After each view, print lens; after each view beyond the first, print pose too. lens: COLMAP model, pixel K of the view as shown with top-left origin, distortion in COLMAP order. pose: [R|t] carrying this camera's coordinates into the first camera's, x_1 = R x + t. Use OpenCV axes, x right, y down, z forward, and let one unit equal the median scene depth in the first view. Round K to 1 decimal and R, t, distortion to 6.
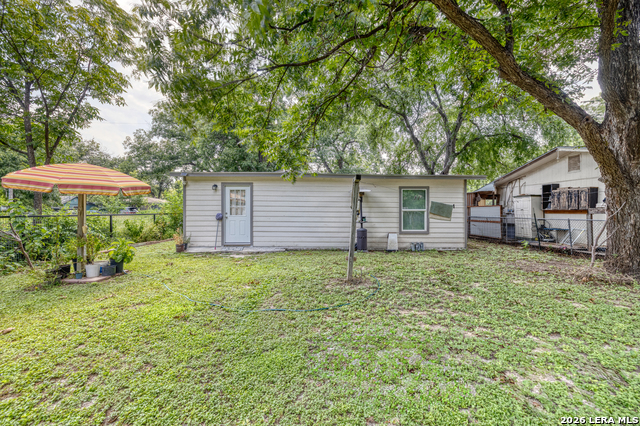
lens RADIAL K [[269.2, 0, 320.1], [0, 269.2, 212.4], [0, 0, 1]] dist [0.003153, 0.000153]
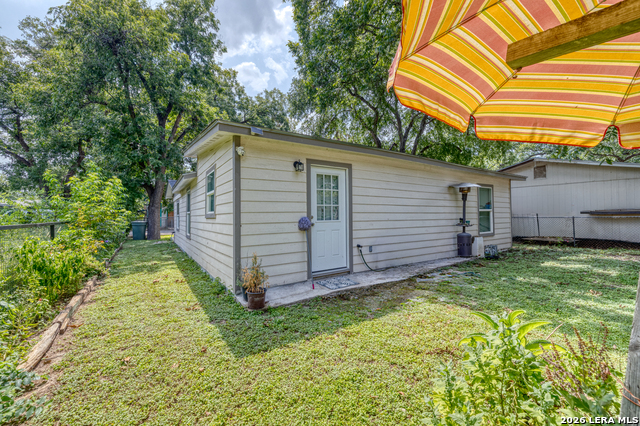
lens RADIAL K [[269.2, 0, 321.0], [0, 269.2, 211.3], [0, 0, 1]] dist [0.003153, 0.000153]
pose [[0.842277, -0.004821, 0.539024, -0.616903], [0.011907, 0.999882, -0.009661, -0.002782], [-0.538914, 0.014555, 0.842235, 0.537832]]
